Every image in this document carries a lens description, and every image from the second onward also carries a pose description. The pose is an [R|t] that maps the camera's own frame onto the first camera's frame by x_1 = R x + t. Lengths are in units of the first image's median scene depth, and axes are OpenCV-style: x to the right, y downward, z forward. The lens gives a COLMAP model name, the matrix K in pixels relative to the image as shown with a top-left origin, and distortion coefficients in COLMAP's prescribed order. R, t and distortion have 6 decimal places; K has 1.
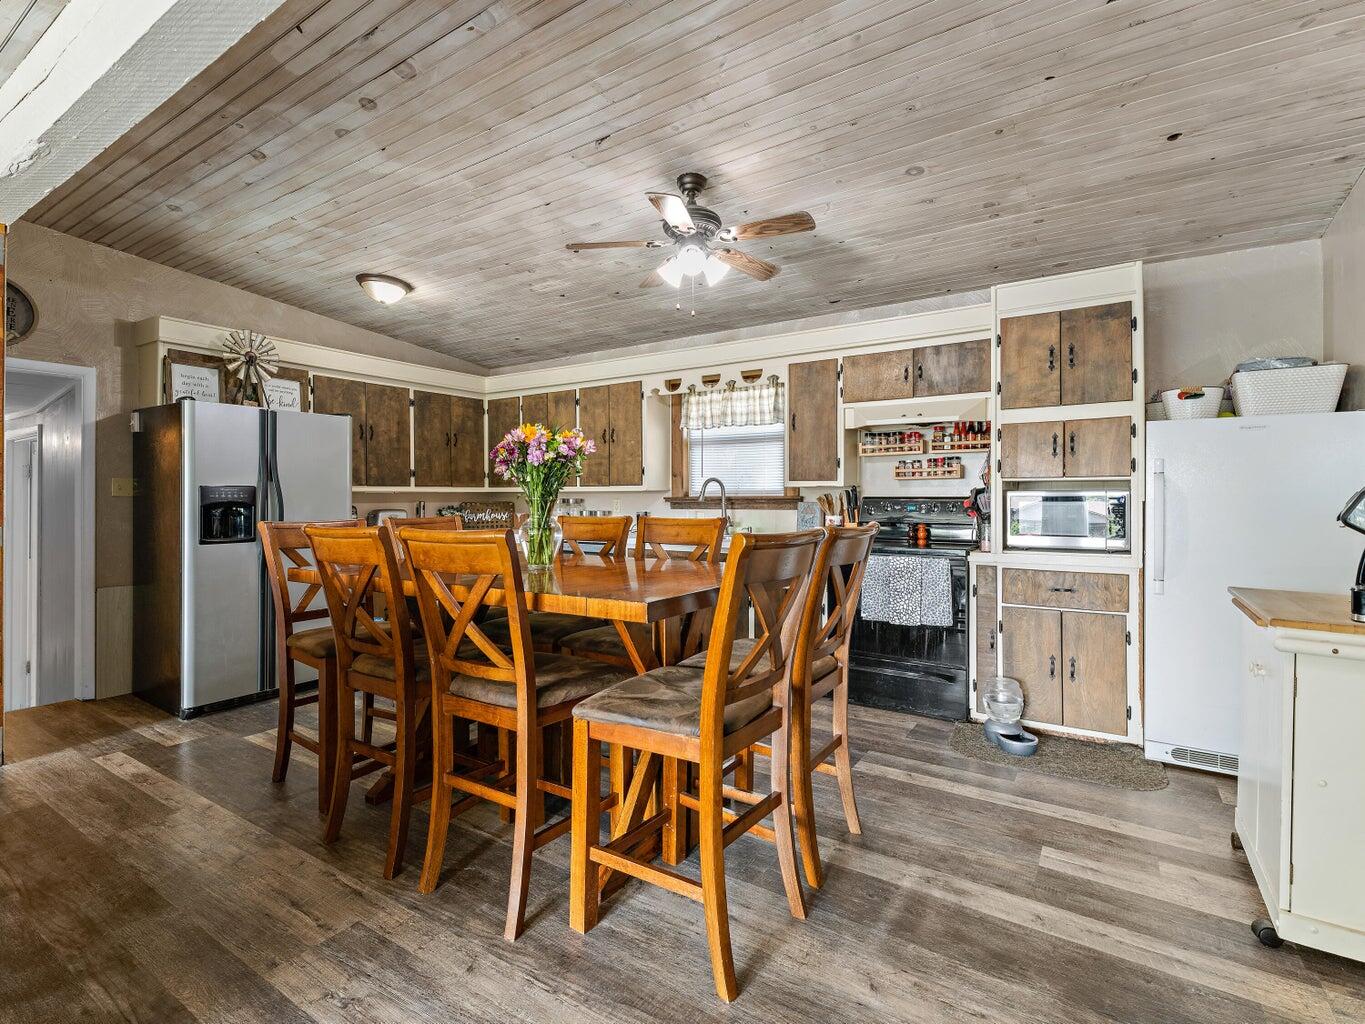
lens RADIAL K [[658.7, 0, 700.9], [0, 658.7, 507.1], [0, 0, 1]] dist [0.002908, 0.000575]
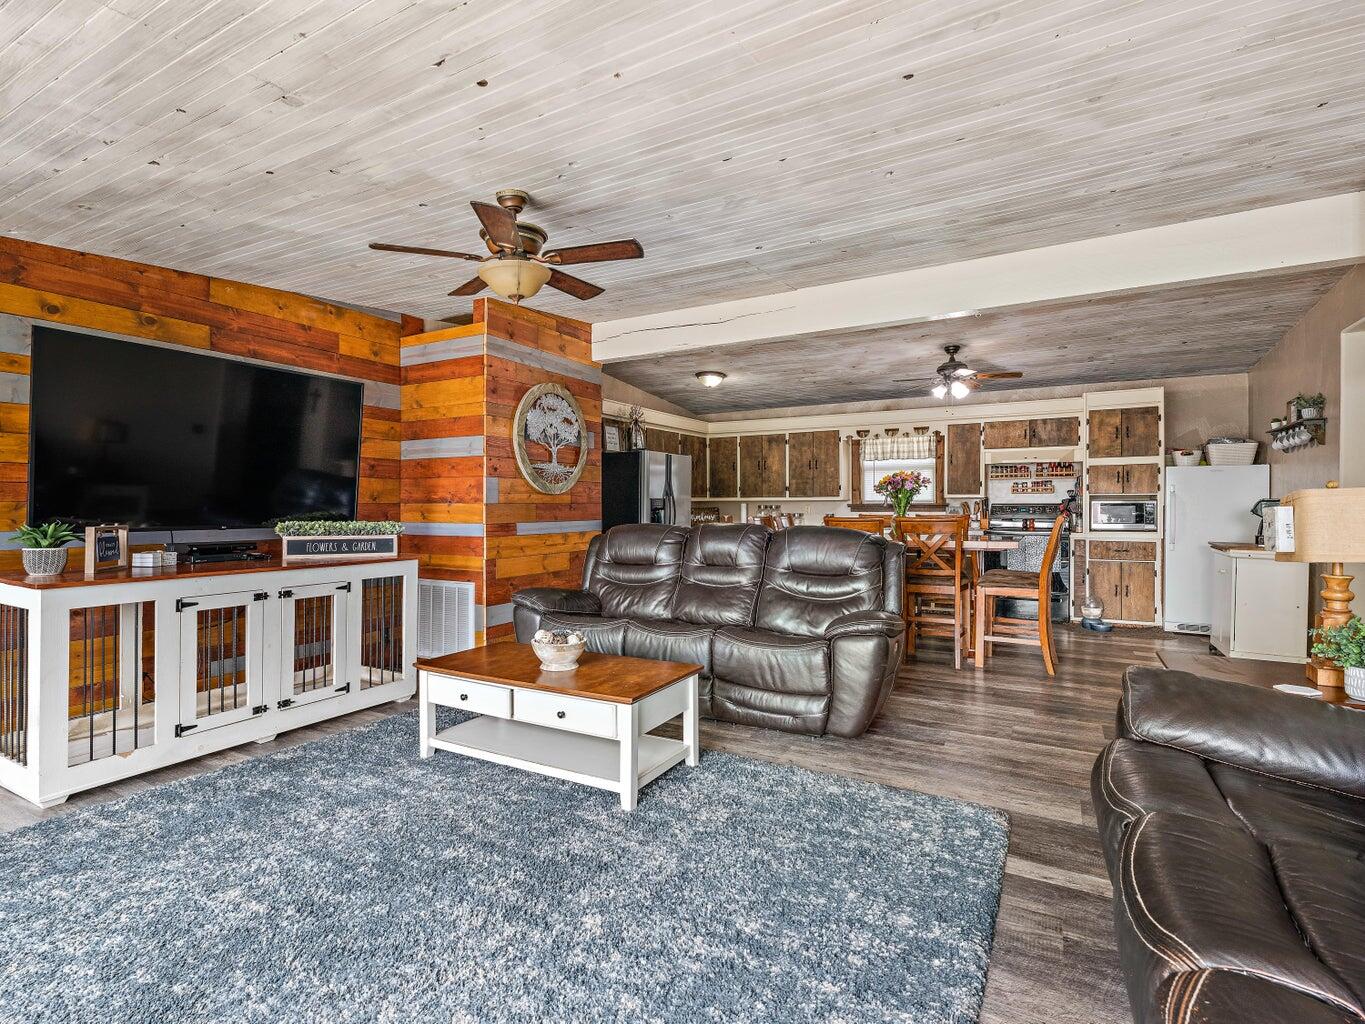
lens RADIAL K [[677.6, 0, 682.1], [0, 677.6, 519.6], [0, 0, 1]] dist [0.001143, 0.000177]
pose [[0.998311, -0.002876, 0.058027, -0.795092], [0.002399, 0.999963, 0.008280, 0.011472], [-0.058048, -0.008127, 0.998281, -0.851626]]
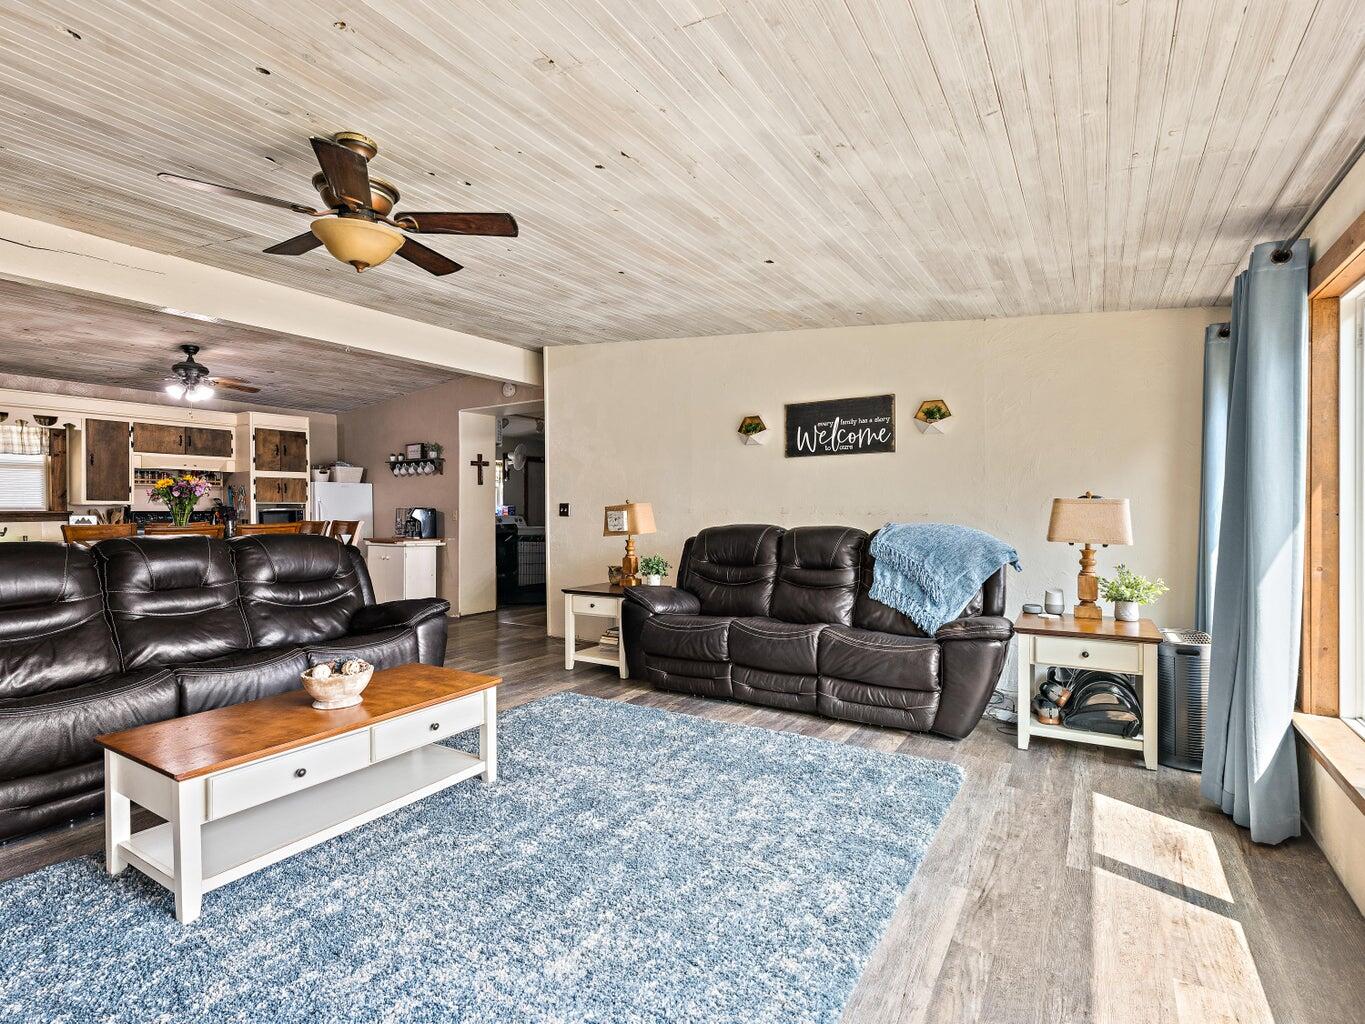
lens RADIAL K [[671.6, 0, 679.1], [0, 671.6, 533.4], [0, 0, 1]] dist [-0.000488, -0.000073]
pose [[-0.017682, -0.035965, 0.999197, -1.663877], [0.018196, 0.999176, 0.036286, 0.002944], [-0.999678, 0.018823, -0.017013, -0.315358]]
